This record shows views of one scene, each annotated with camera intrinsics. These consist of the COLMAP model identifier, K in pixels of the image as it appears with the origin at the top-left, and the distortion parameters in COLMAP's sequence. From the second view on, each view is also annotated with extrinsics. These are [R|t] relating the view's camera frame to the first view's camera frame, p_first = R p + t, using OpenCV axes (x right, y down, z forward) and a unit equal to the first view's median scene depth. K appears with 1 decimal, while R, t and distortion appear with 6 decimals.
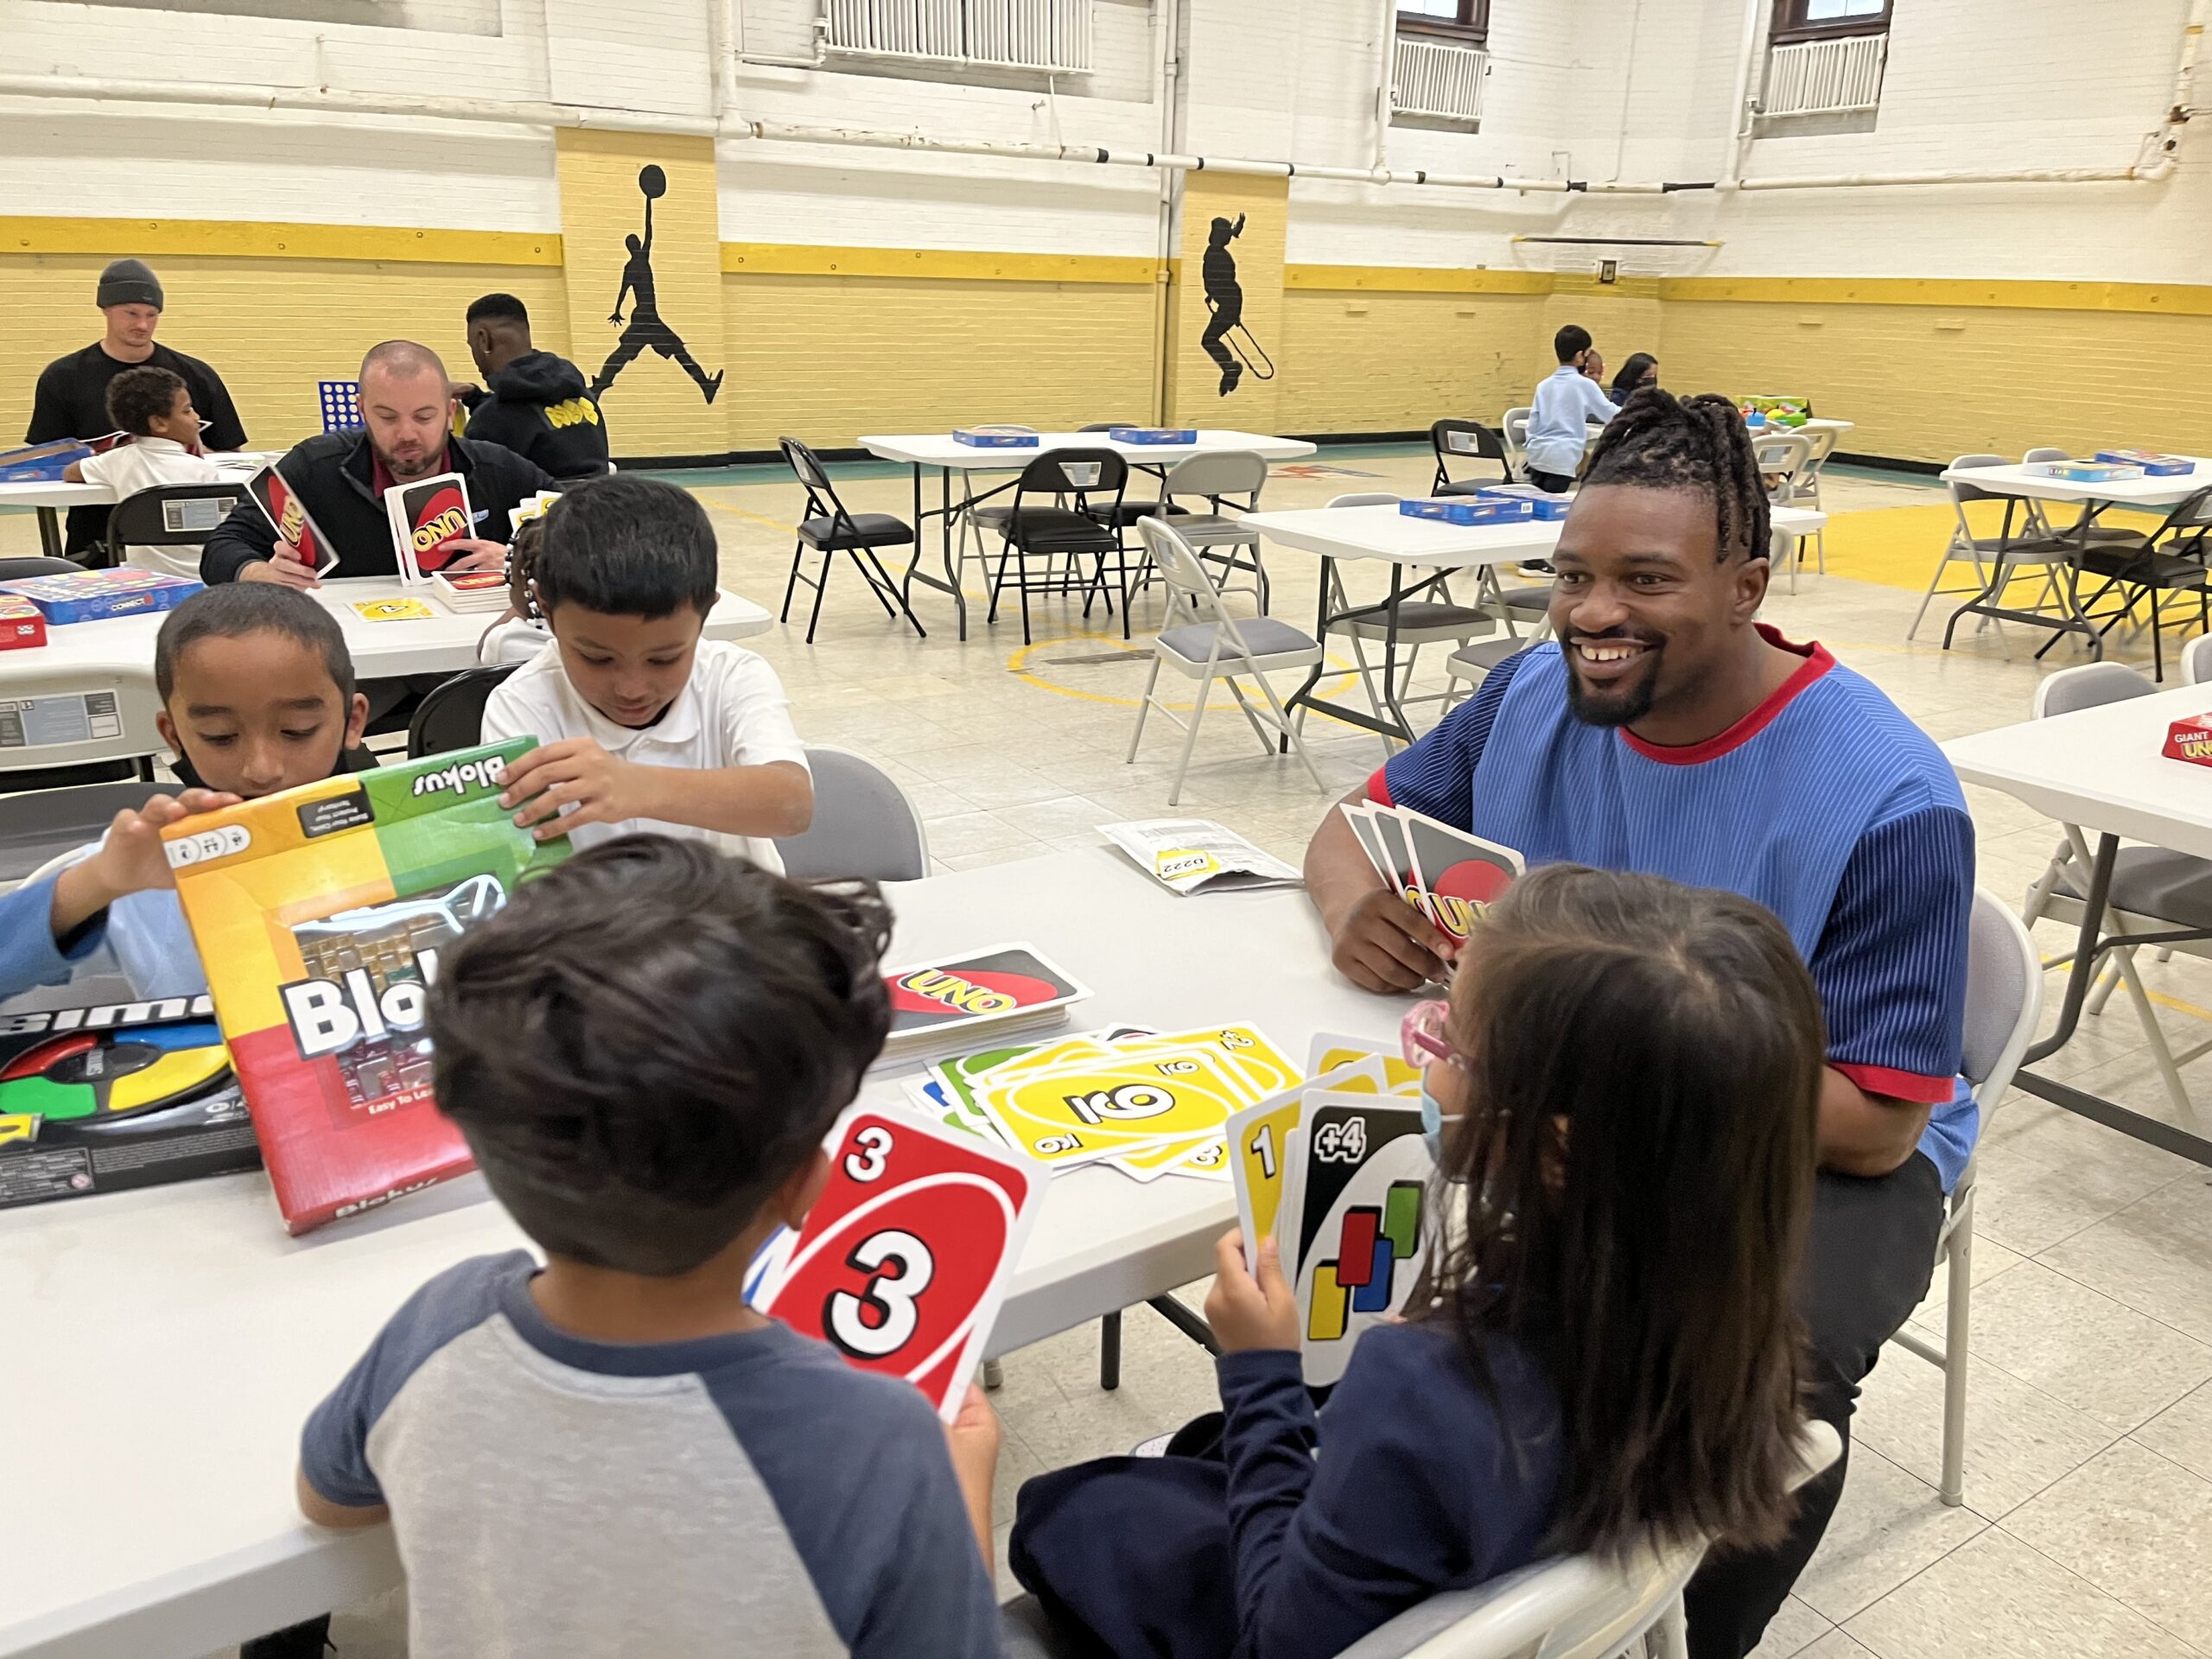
lens RADIAL K [[1680.0, 0, 1112.2], [0, 1680.0, 811.0], [0, 0, 1]] dist [0.060639, -0.087435]
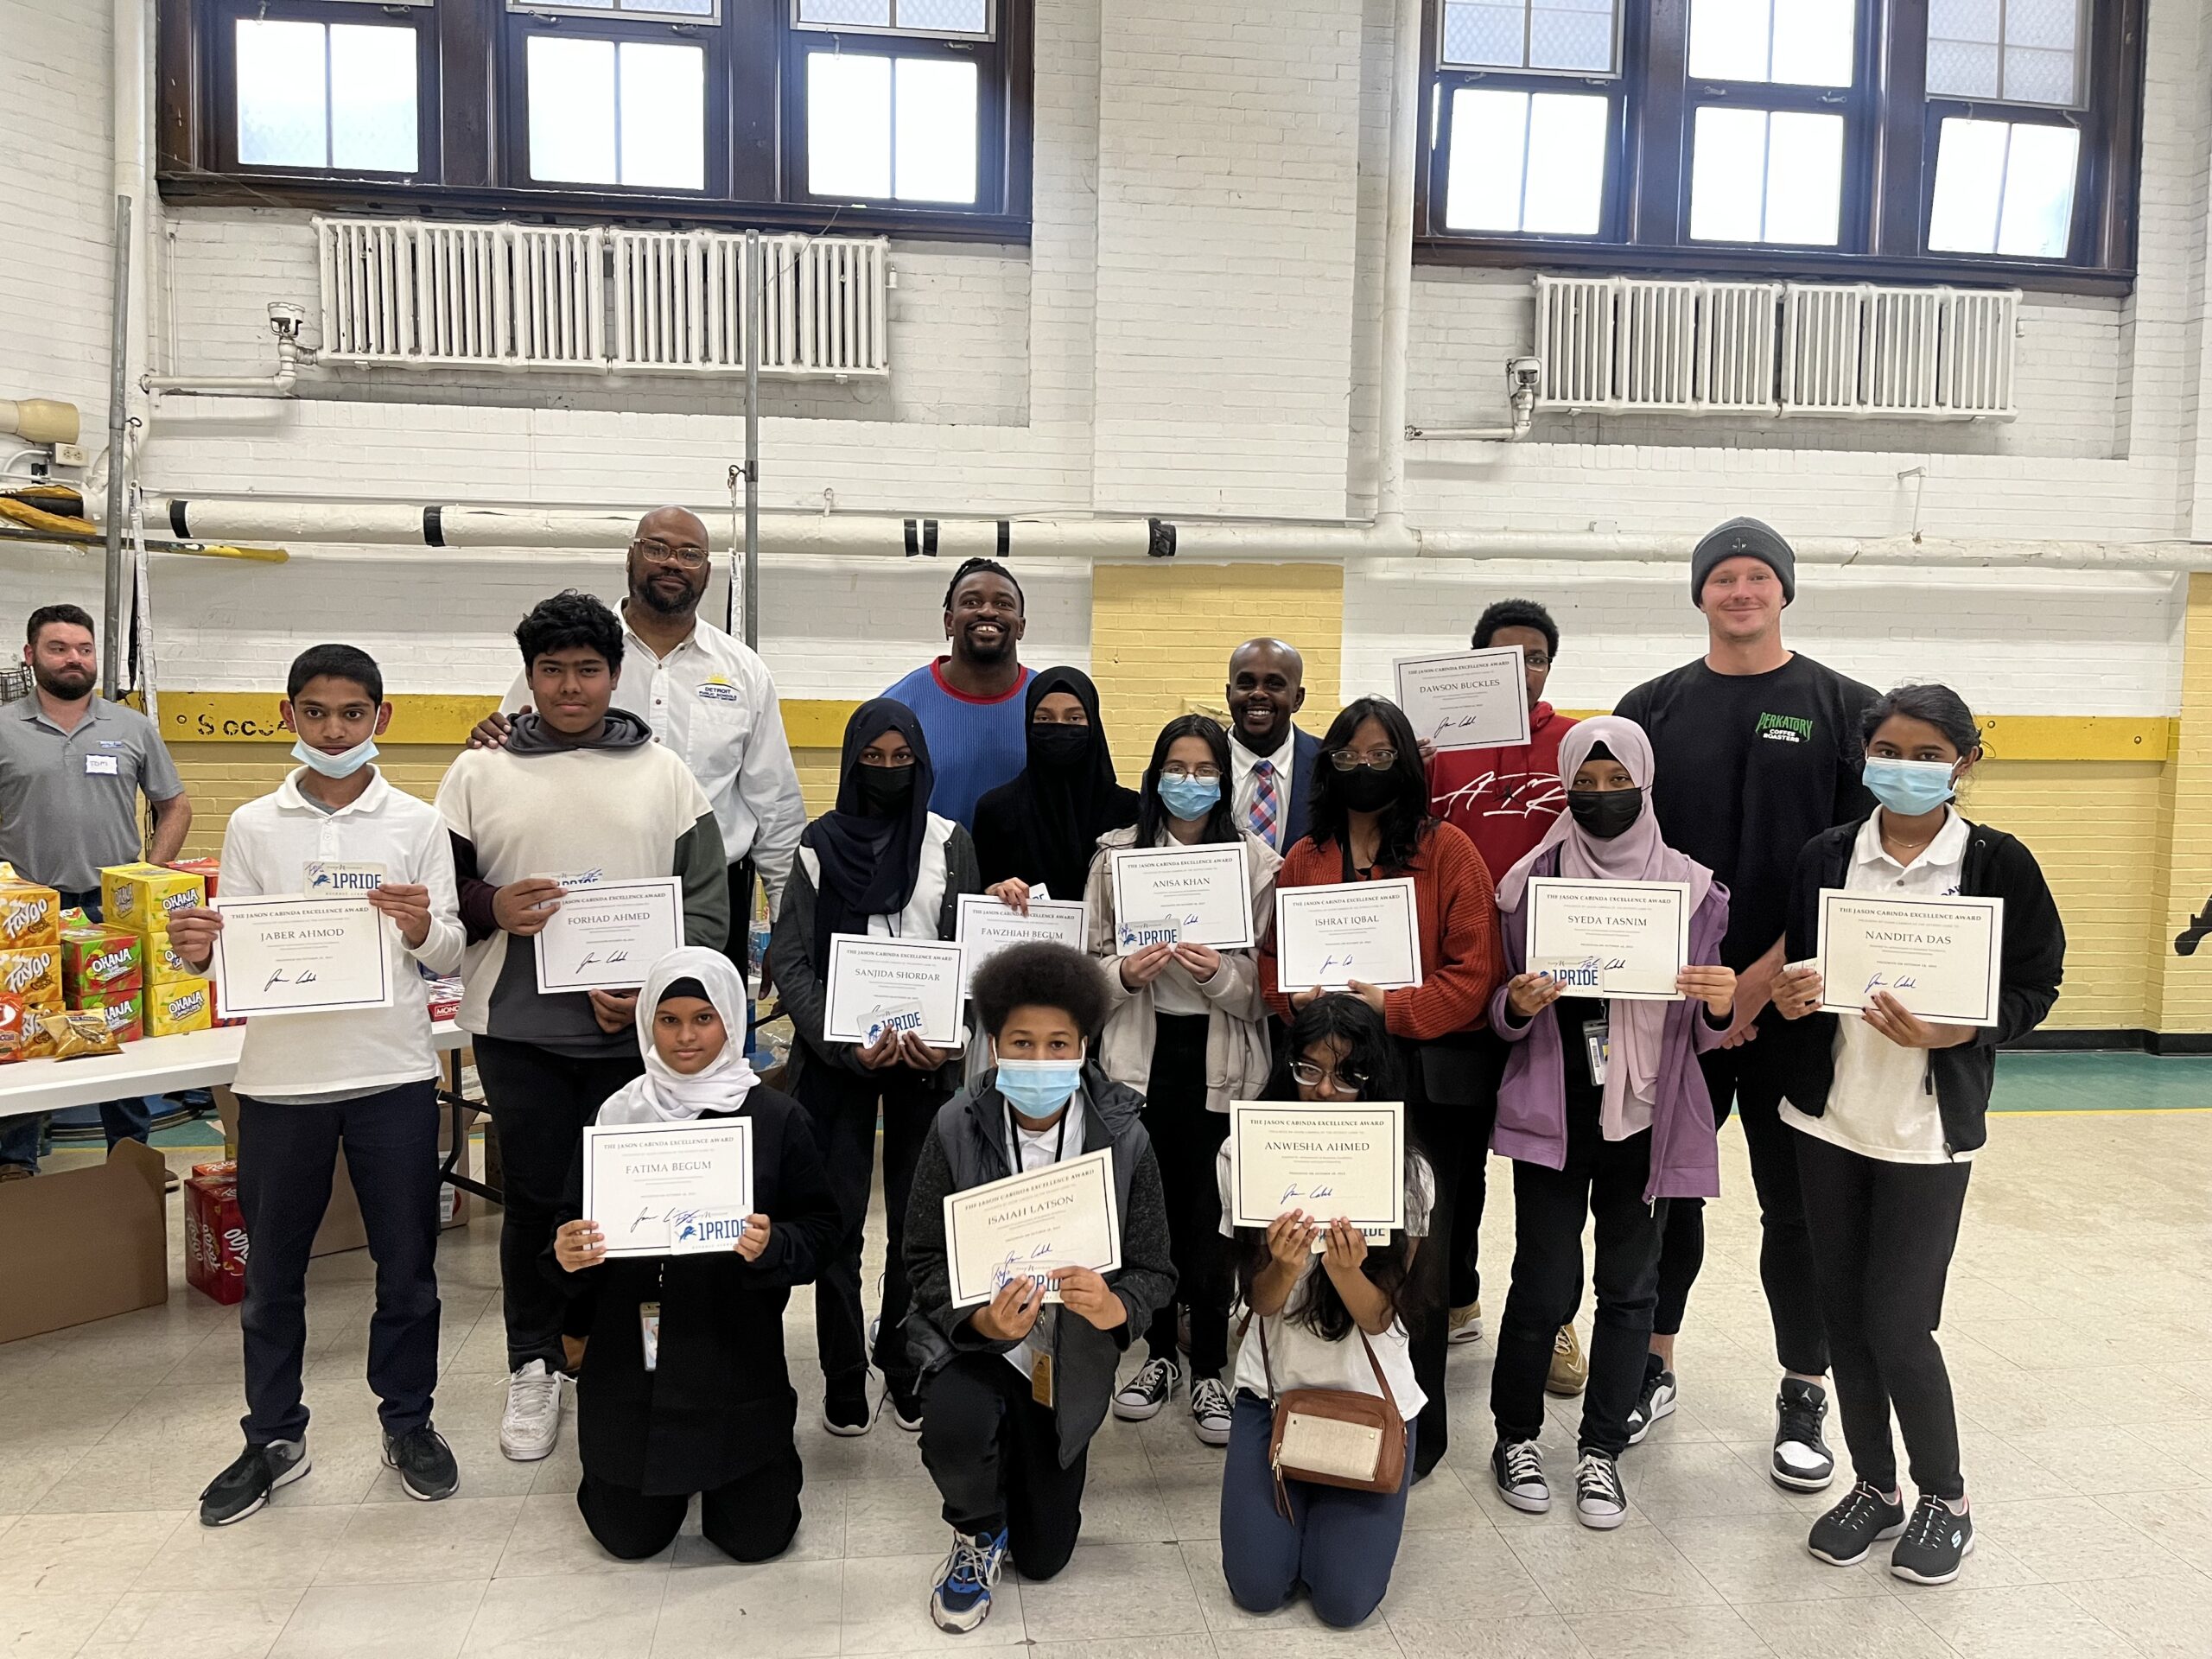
lens RADIAL K [[1680.0, 0, 1090.4], [0, 1680.0, 841.5], [0, 0, 1]] dist [0.060639, -0.087435]
pose [[0.894971, 0.019283, -0.445707, -0.386539], [-0.123678, 0.970631, -0.206349, -0.088157], [0.428638, 0.239801, 0.871071, 0.206101]]
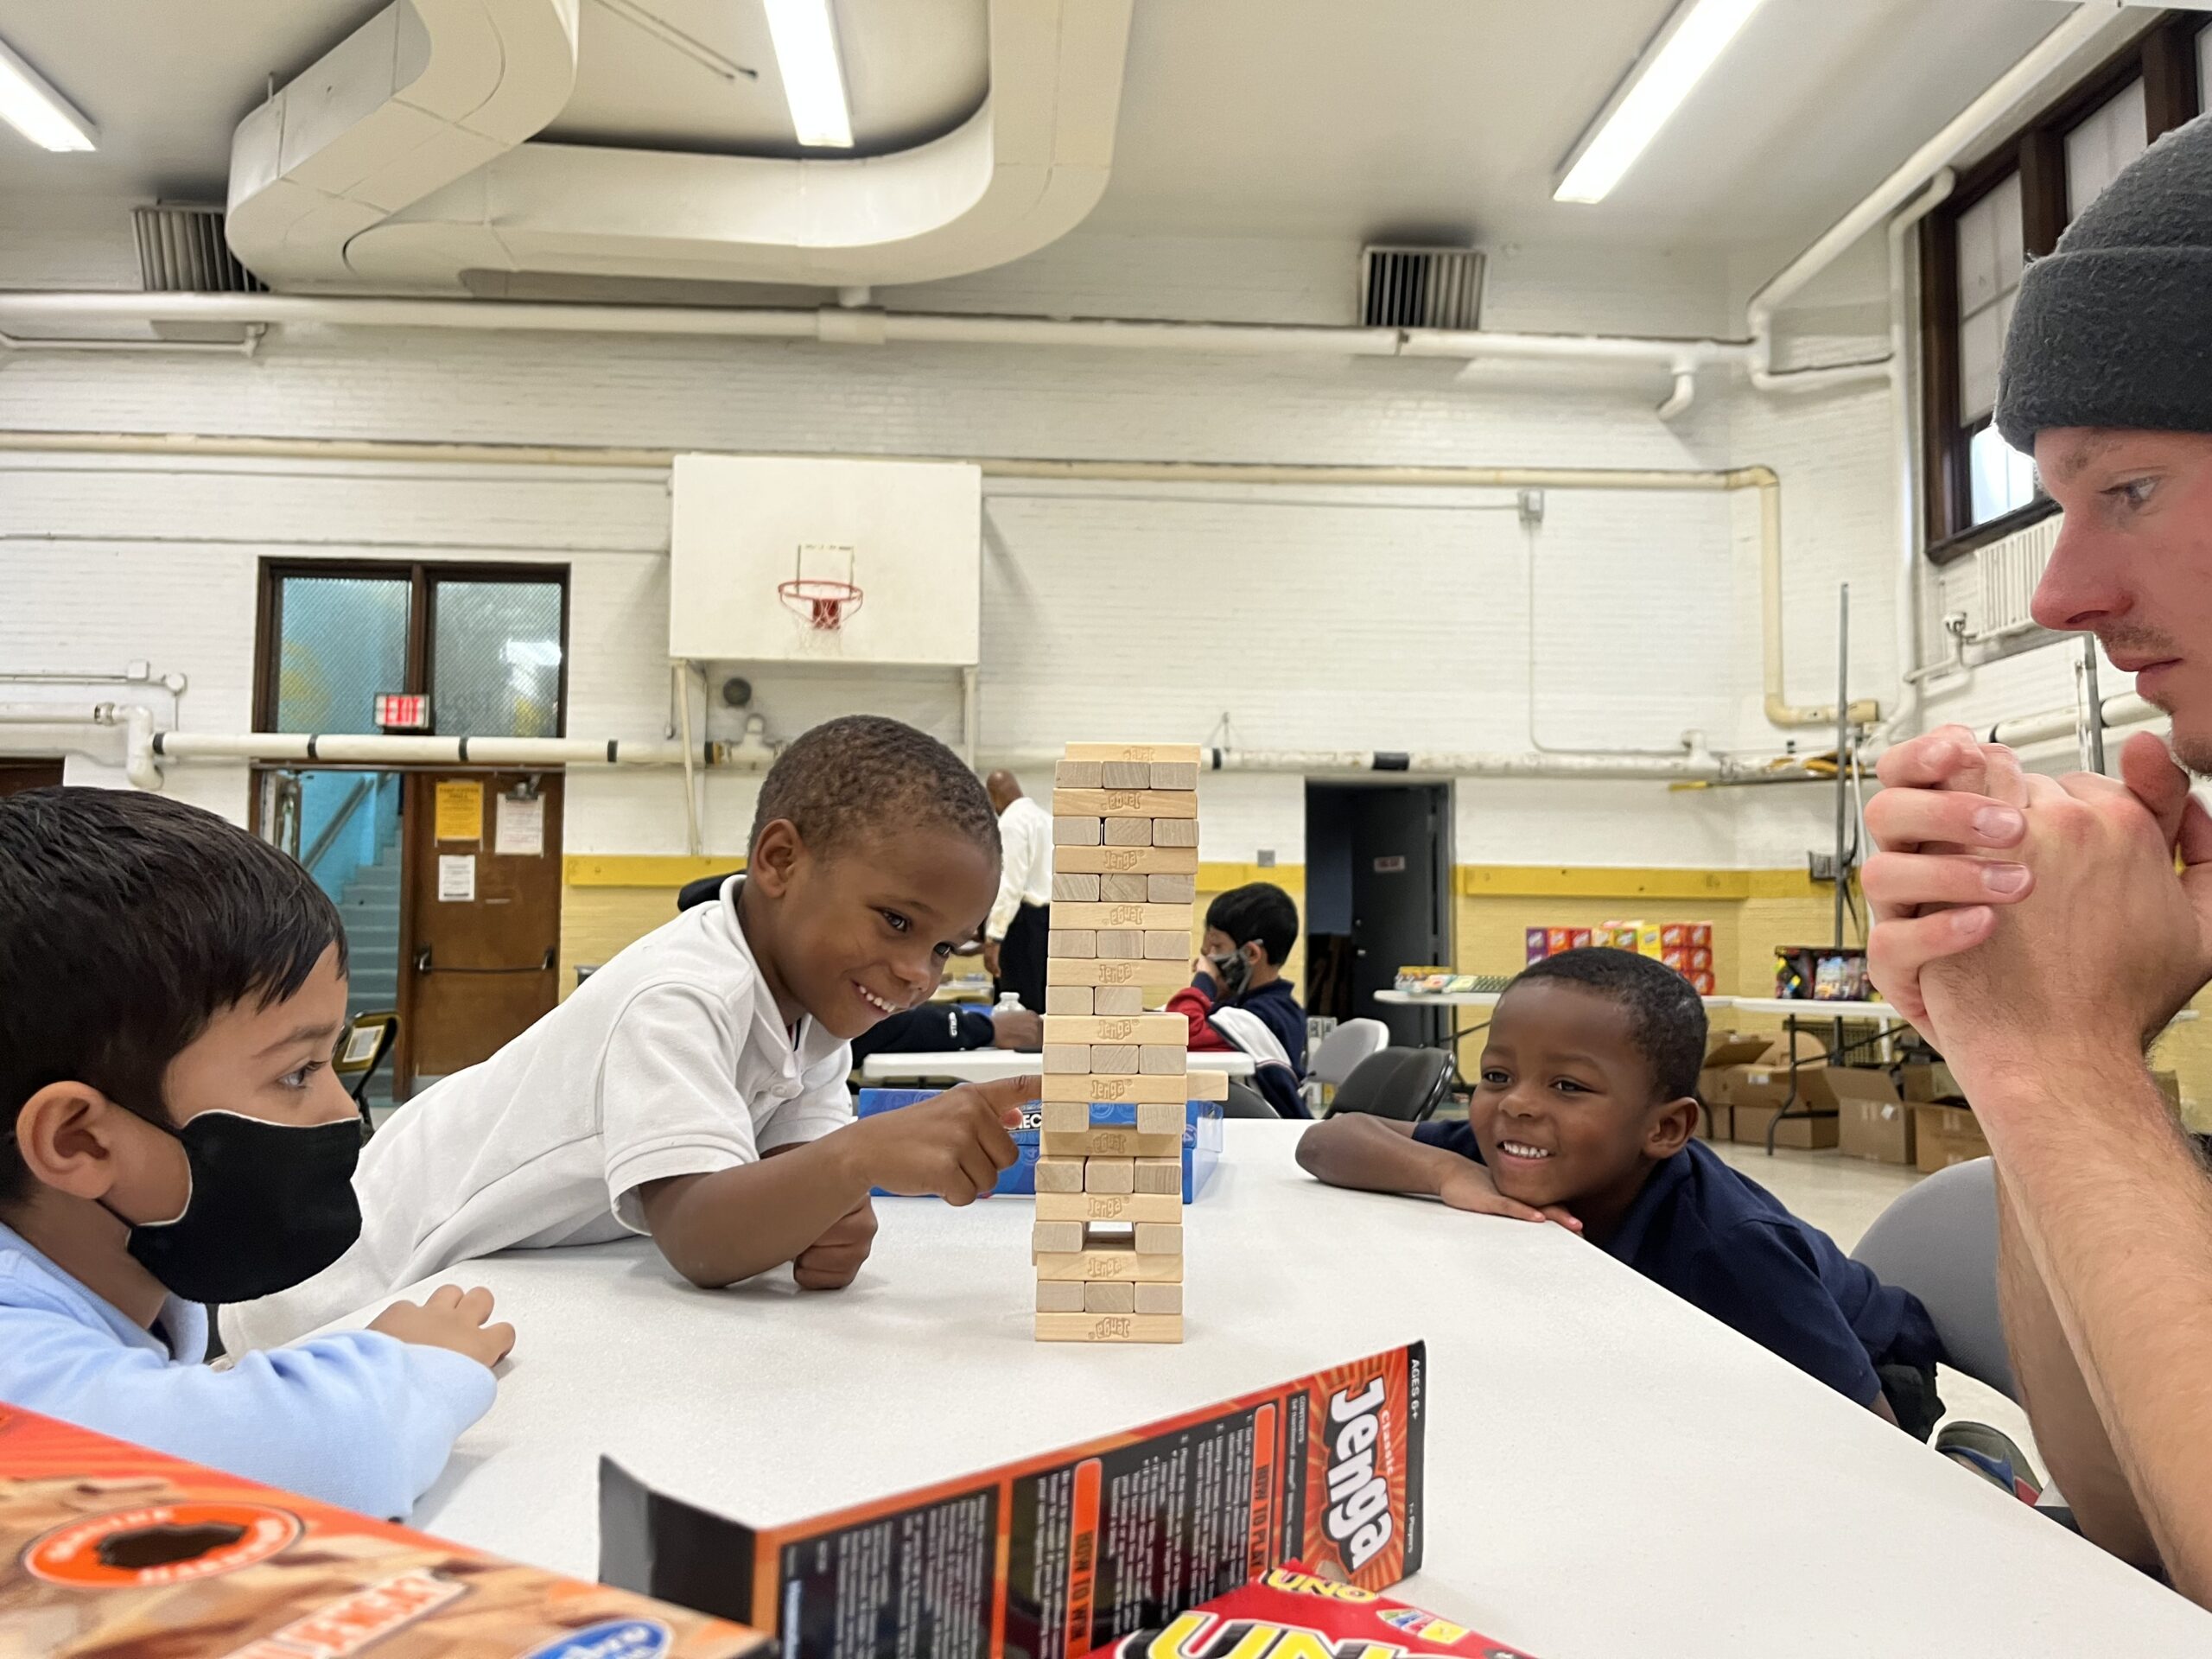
lens RADIAL K [[1680.0, 0, 1107.0], [0, 1680.0, 841.4], [0, 0, 1]] dist [0.060639, -0.087435]
pose [[-0.504868, -0.084969, -0.859005, 0.080148], [-0.272083, 0.960080, 0.064945, -0.165224], [0.819194, 0.266509, -0.507832, 0.648693]]
